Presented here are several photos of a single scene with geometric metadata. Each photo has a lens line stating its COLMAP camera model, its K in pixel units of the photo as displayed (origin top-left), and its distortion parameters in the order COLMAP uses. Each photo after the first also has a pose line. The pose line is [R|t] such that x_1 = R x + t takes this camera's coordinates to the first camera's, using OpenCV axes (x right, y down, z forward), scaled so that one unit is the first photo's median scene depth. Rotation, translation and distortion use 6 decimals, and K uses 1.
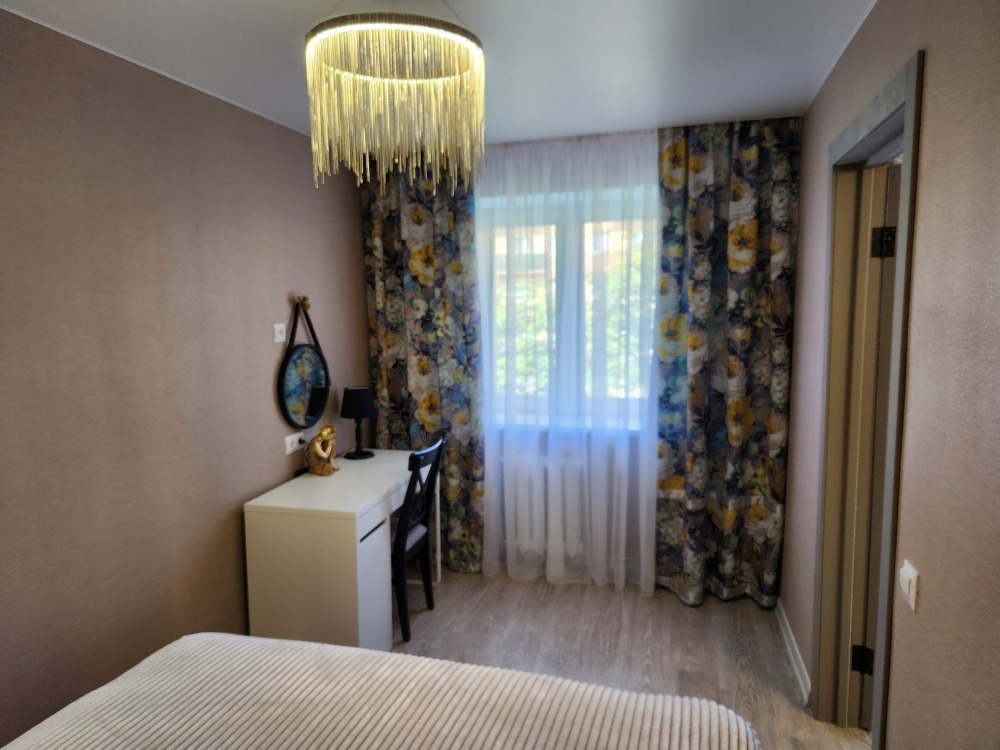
lens RADIAL K [[665.9, 0, 500.6], [0, 665.9, 374.5], [0, 0, 1]] dist [0.074734, -0.066689]
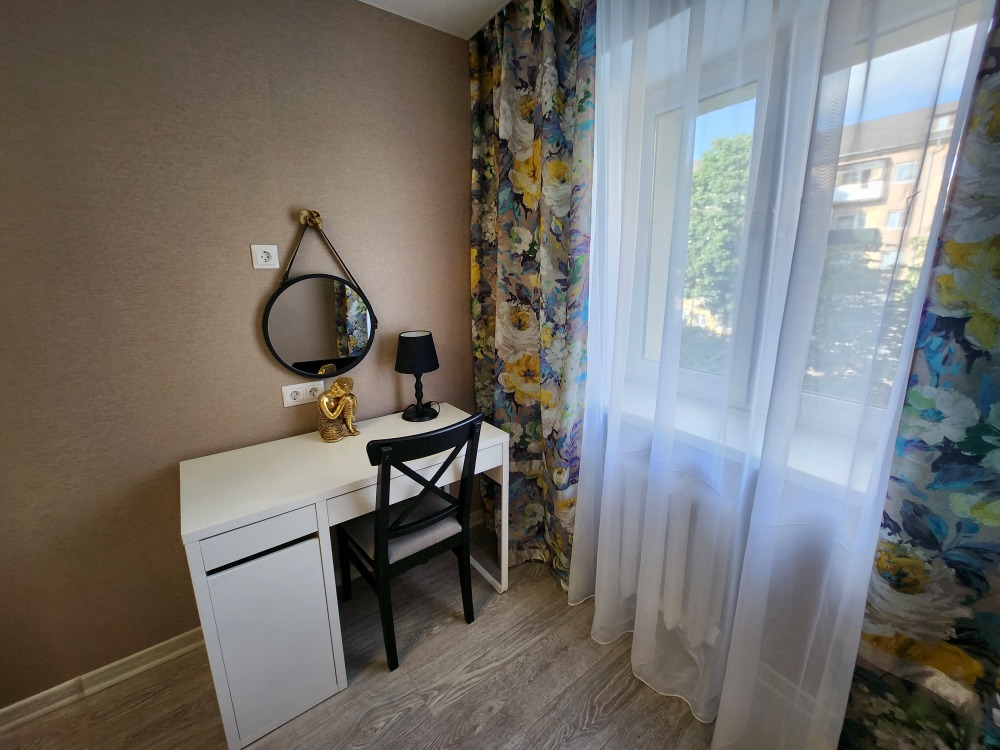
lens RADIAL K [[415.3, 0, 500.7], [0, 415.3, 372.2], [0, 0, 1]] dist [-0.014621, -0.001369]
pose [[0.812891, 0.139269, -0.565519, 0.146040], [-0.088002, 0.989212, 0.117115, -0.004725], [0.575729, -0.045435, 0.816377, 0.612749]]
